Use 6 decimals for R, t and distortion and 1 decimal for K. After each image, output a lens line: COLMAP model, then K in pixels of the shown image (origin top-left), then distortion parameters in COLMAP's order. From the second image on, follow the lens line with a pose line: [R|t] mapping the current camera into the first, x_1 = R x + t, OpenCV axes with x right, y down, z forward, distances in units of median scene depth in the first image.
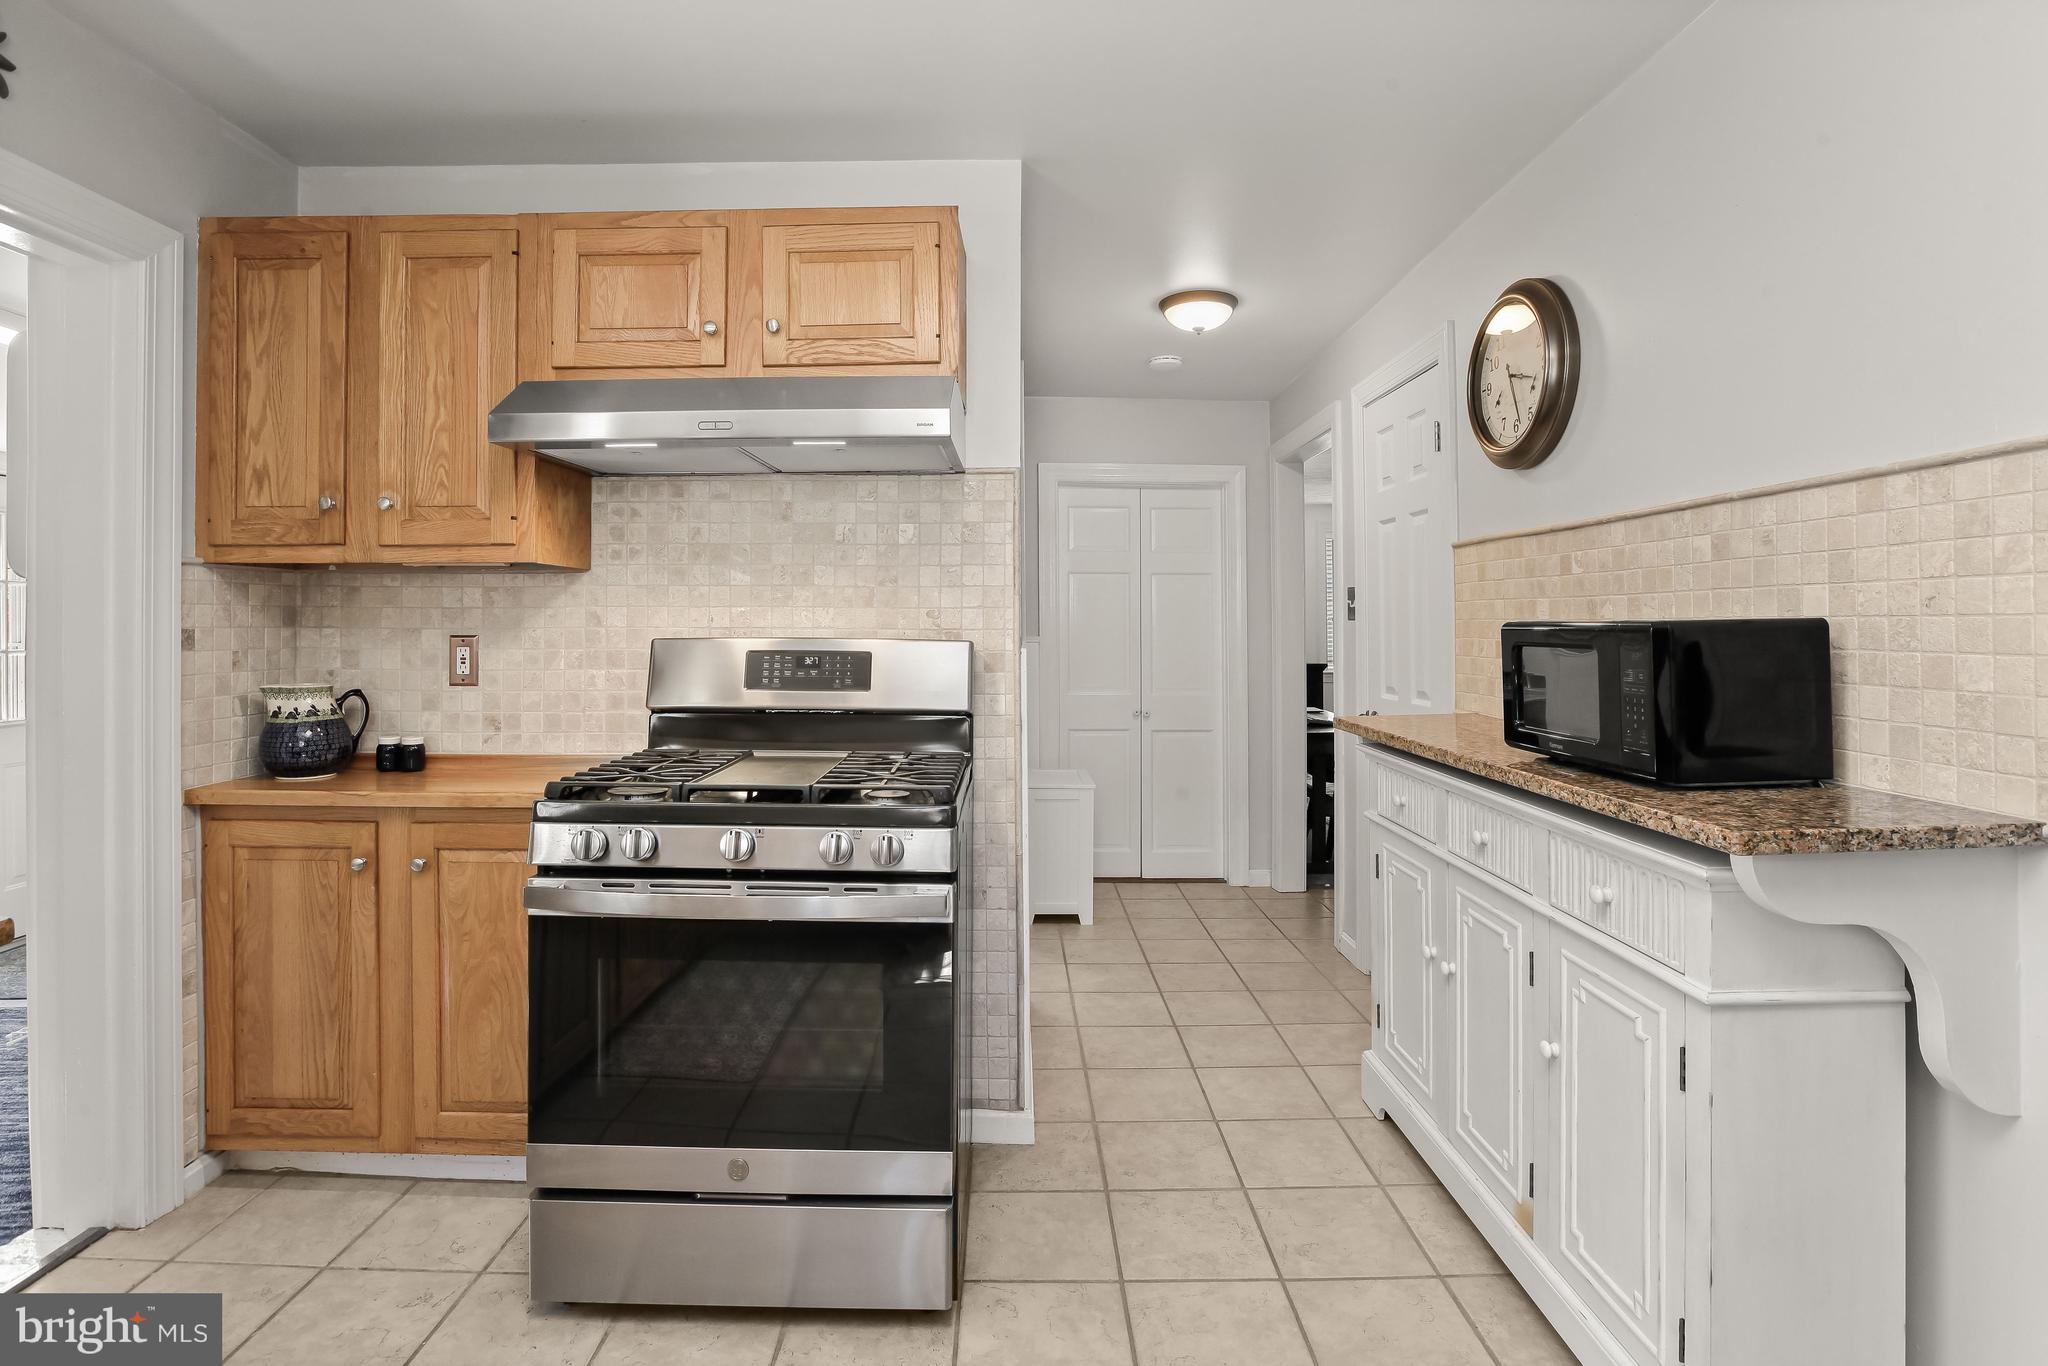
lens RADIAL K [[1018.6, 0, 993.4], [0, 1018.6, 621.9], [0, 0, 1]] dist [-0.021969, 0.000820]
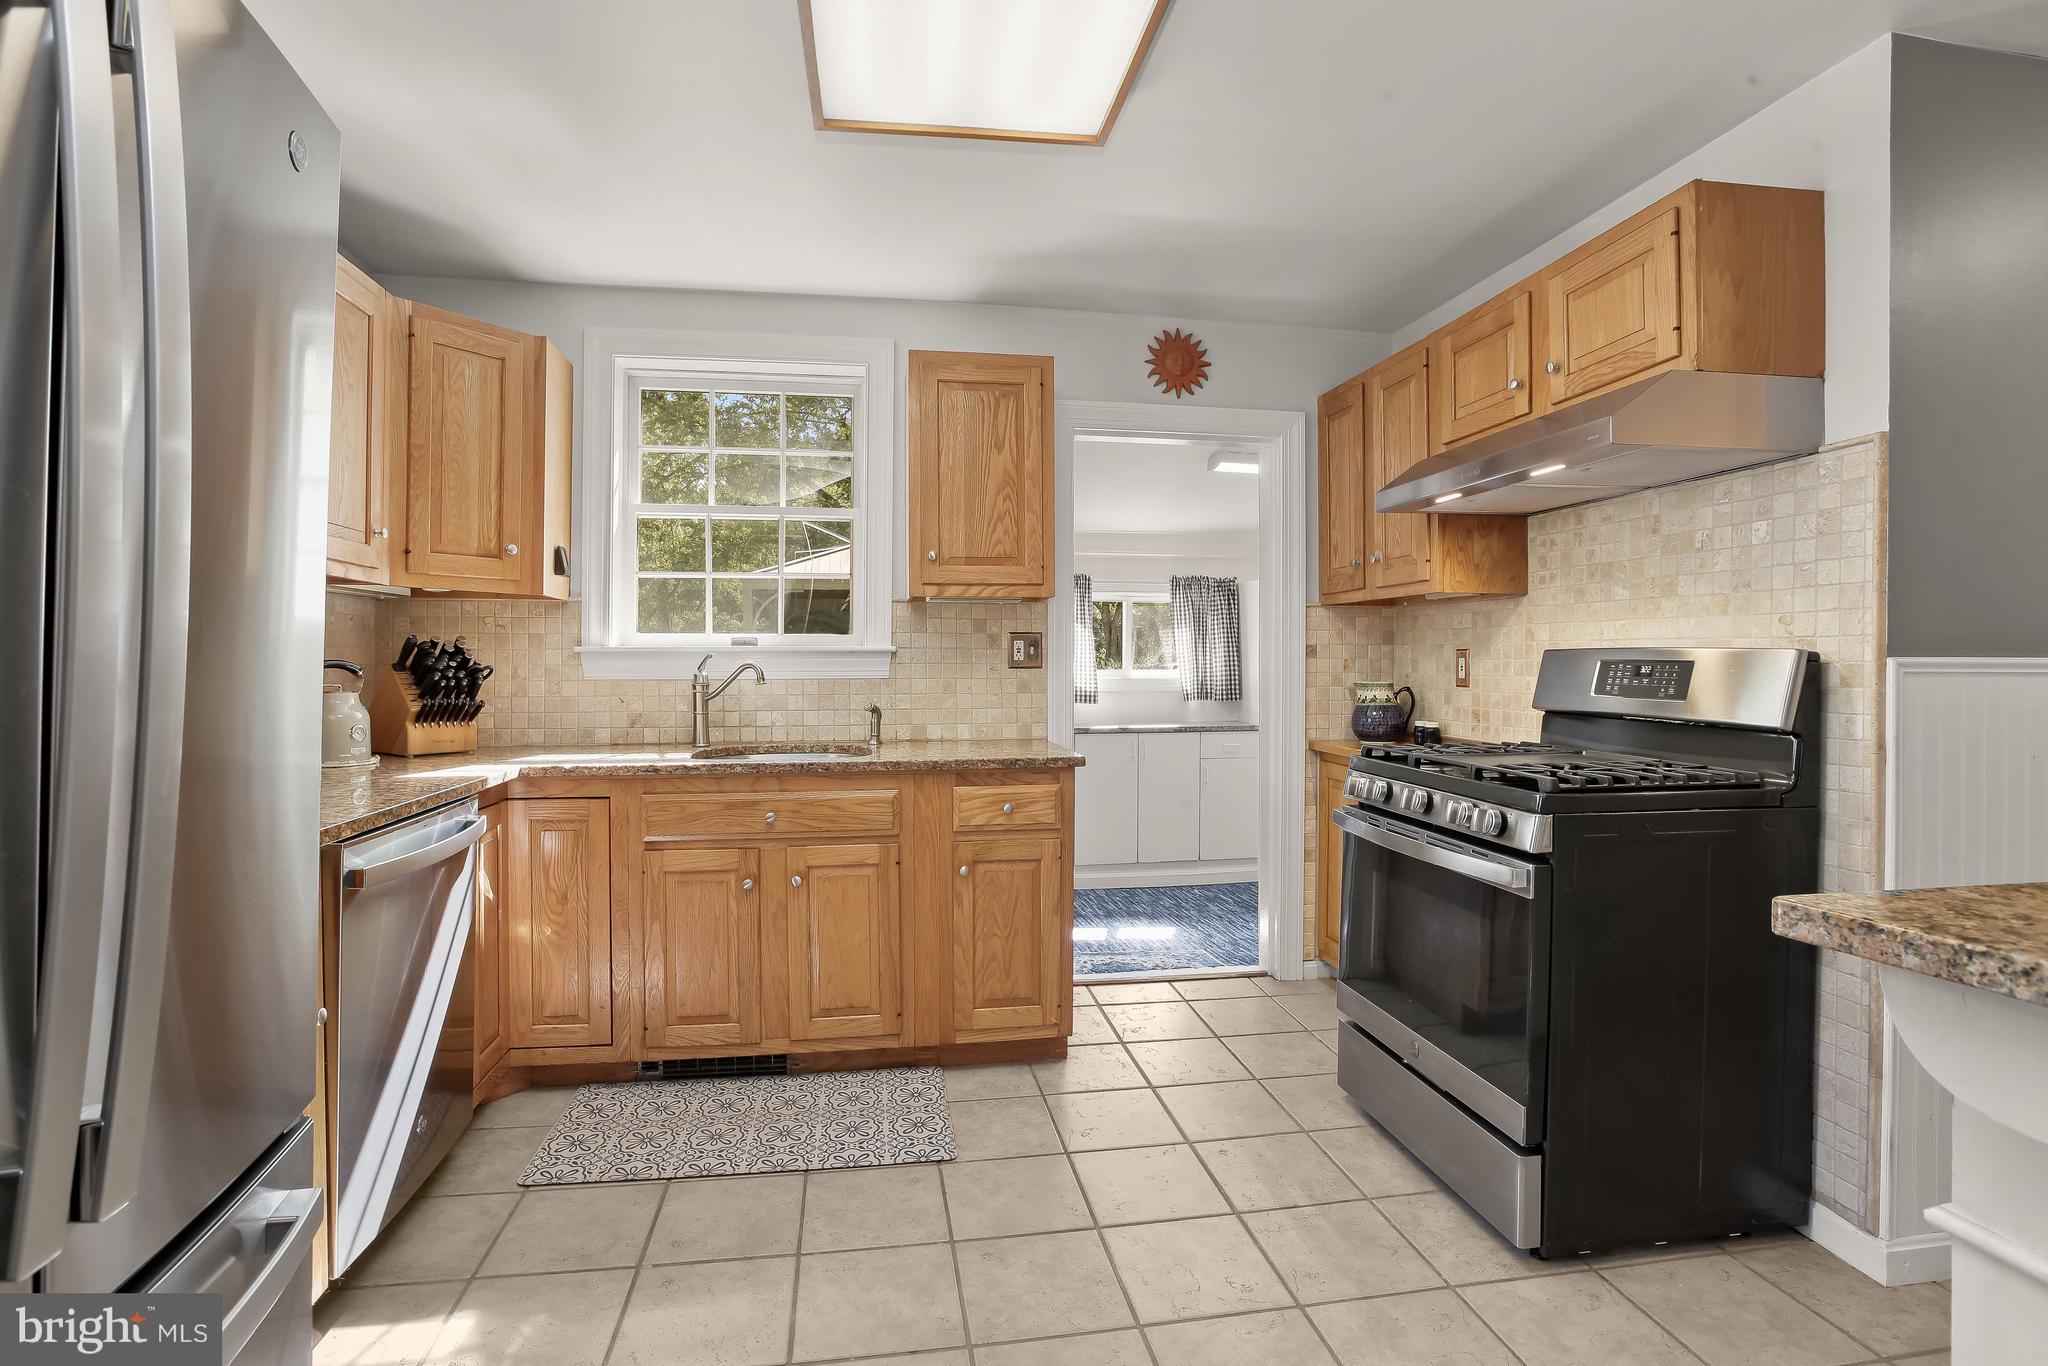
lens RADIAL K [[973.7, 0, 1023.3], [0, 973.7, 676.4], [0, 0, 1]] dist [-0.048482, 0.015165]
pose [[0.186496, 0.018273, -0.982286, 0.628906], [0.001209, 0.999822, 0.018829, 0.025120], [0.982455, -0.004699, 0.186441, 0.197878]]
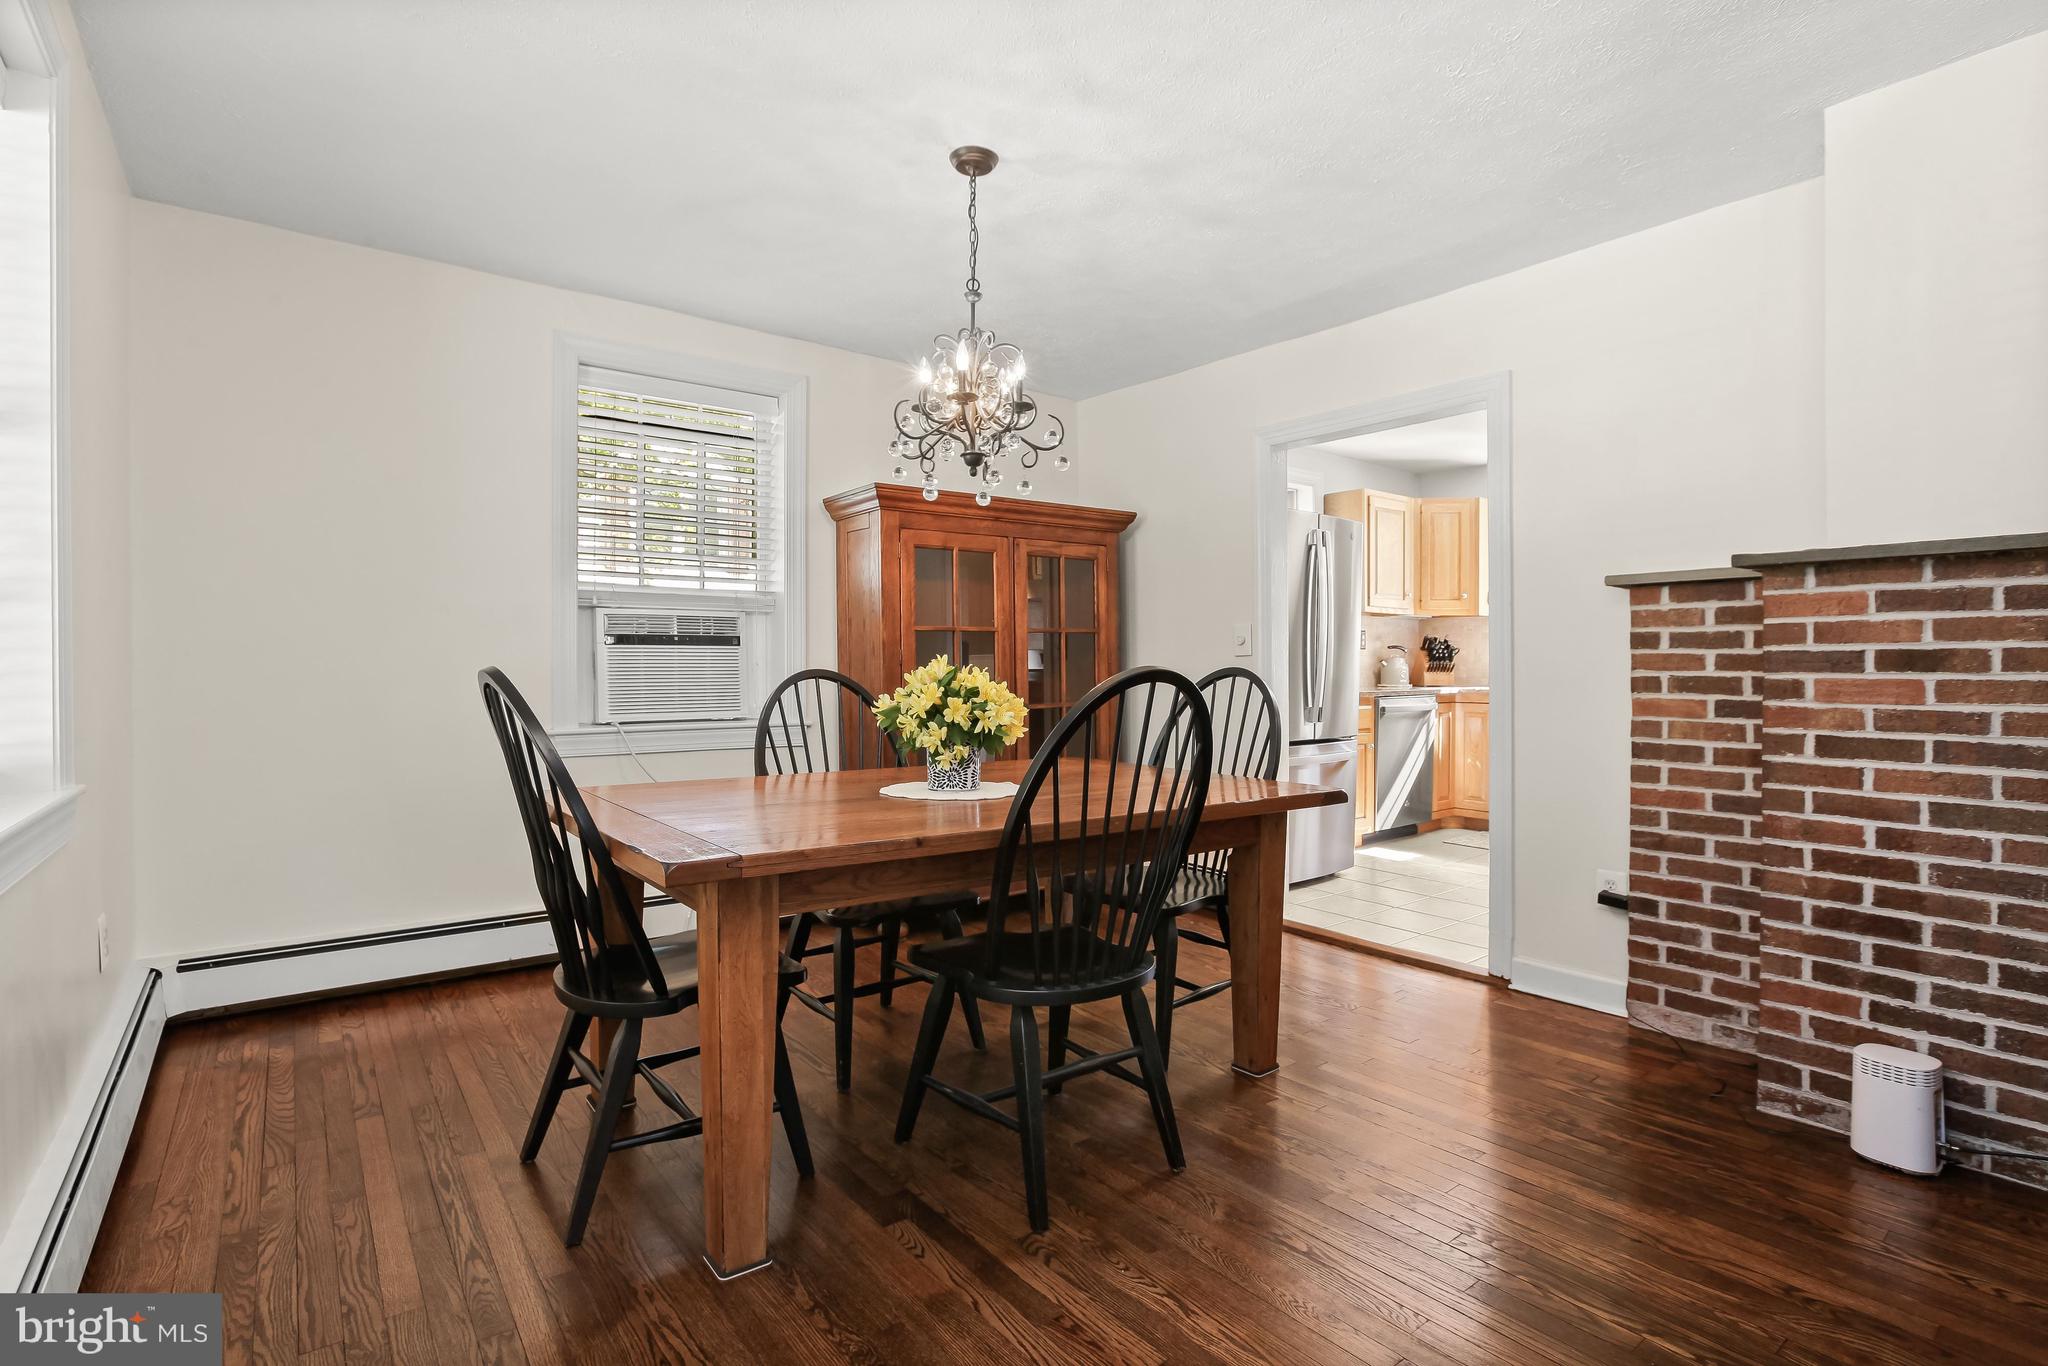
lens RADIAL K [[988.5, 0, 1024.0], [0, 988.5, 683.0], [0, 0, 1]] dist [-0.100441, 0.000219]
pose [[-0.779756, 0.013895, -0.625929, 1.915560], [0.003270, 0.999830, 0.018121, 0.076458], [0.626074, 0.012083, -0.779670, 1.082813]]
